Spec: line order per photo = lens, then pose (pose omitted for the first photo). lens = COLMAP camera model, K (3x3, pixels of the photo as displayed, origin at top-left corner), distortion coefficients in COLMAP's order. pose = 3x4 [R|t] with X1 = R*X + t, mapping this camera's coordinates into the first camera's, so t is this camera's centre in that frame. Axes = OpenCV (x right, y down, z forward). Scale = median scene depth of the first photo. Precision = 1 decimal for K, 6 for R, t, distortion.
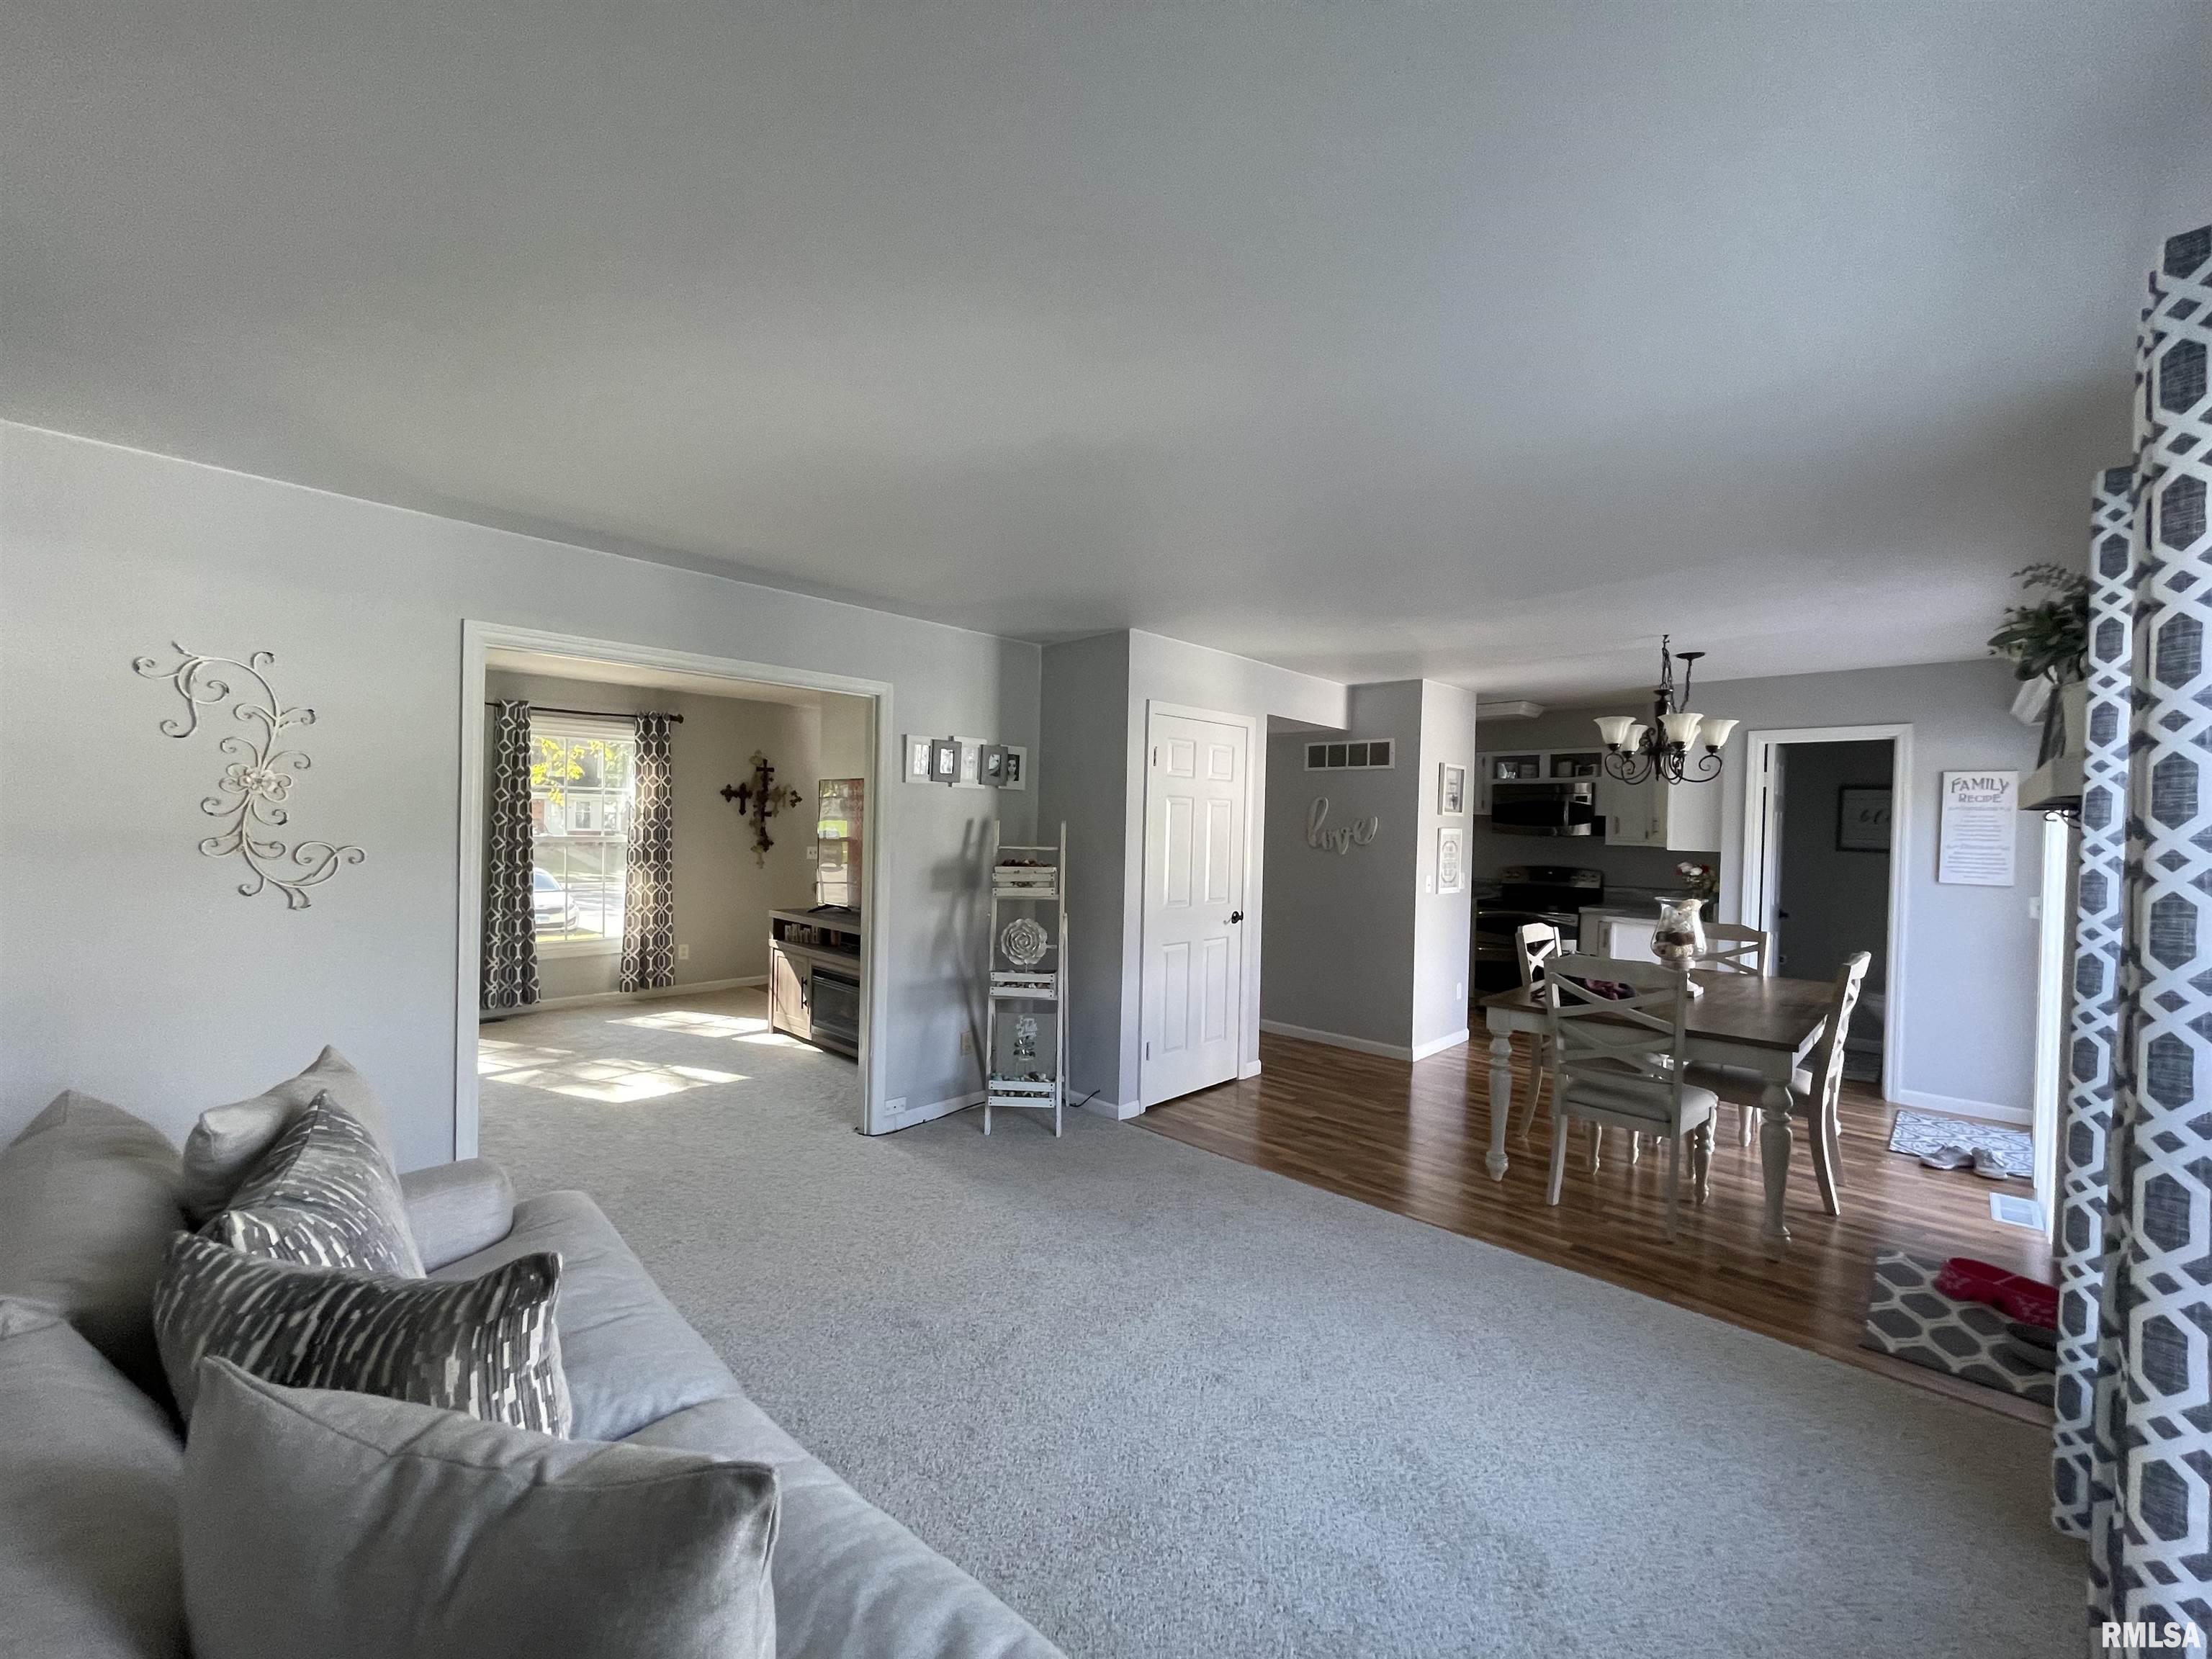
lens RADIAL K [[896.3, 0, 1113.8], [0, 896.3, 831.8], [0, 0, 1]] dist [-0.000595, -0.000009]
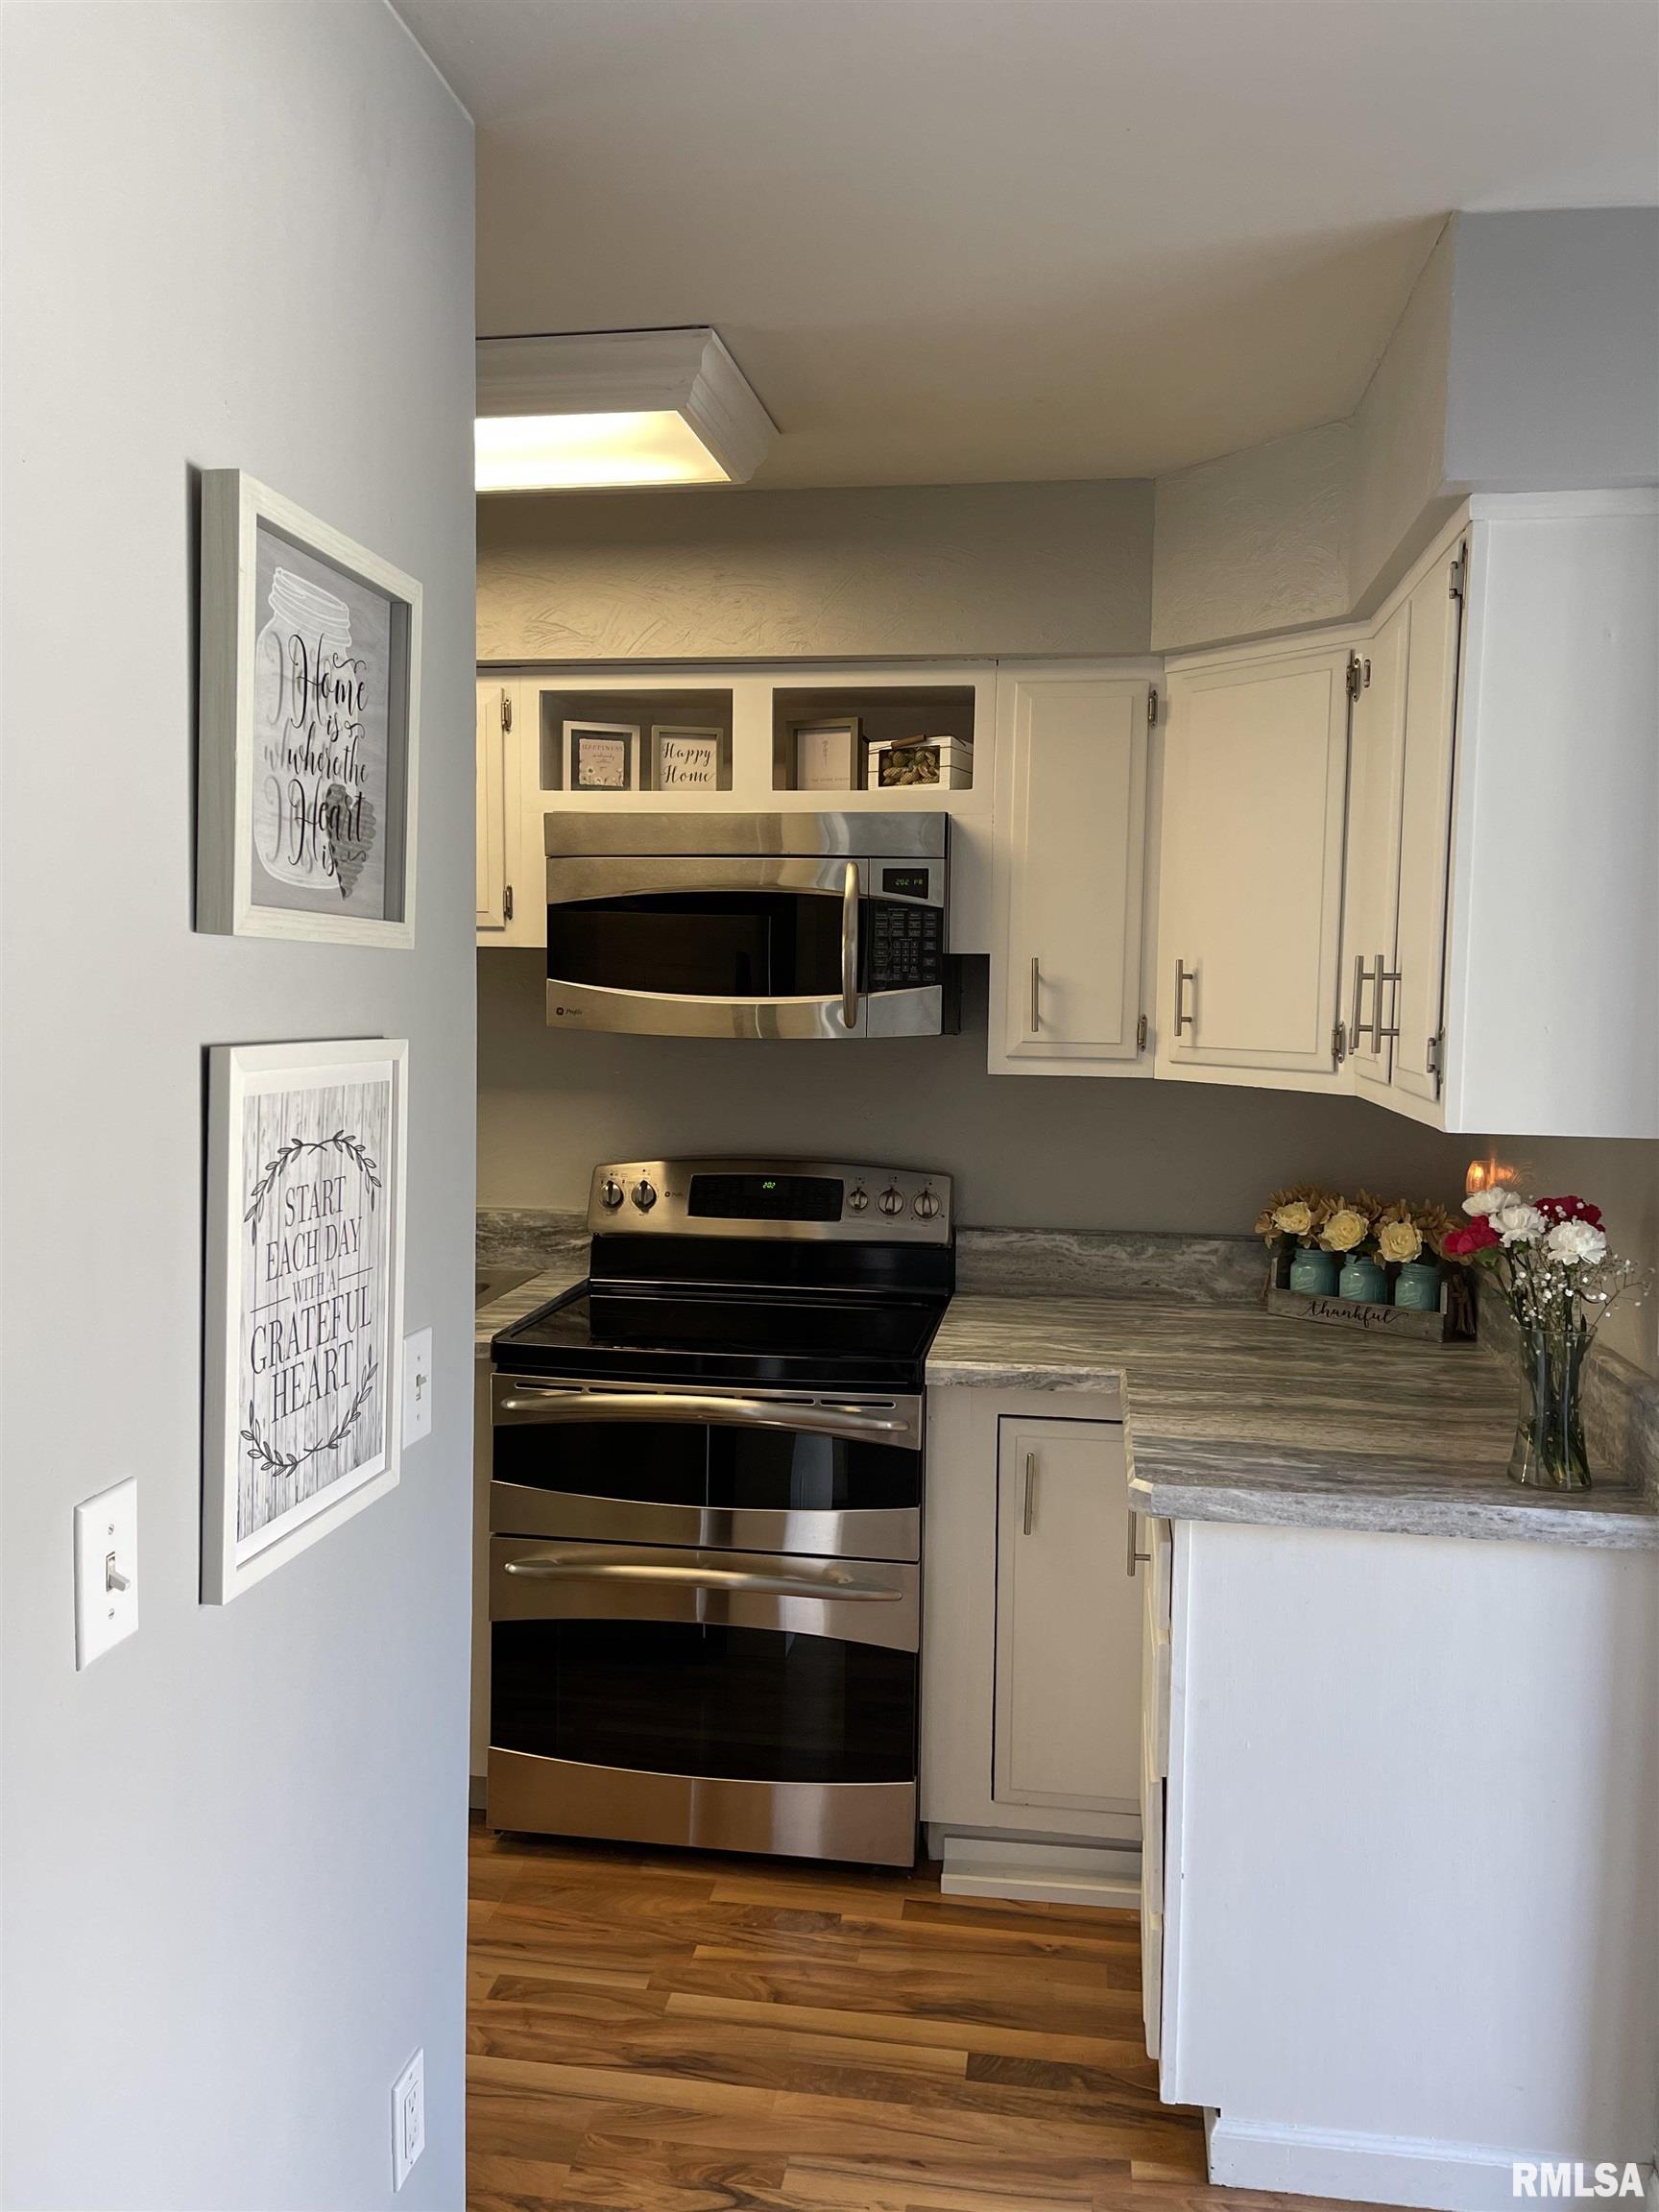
lens RADIAL K [[1671.9, 0, 818.4], [0, 1671.9, 1102.6], [0, 0, 1]] dist [0.066285, -0.082789]
pose [[0.827586, -0.048537, 0.559236, 0.256833], [0.010259, 0.997396, 0.071385, -0.010071], [-0.561245, -0.053340, 0.825929, 0.651004]]
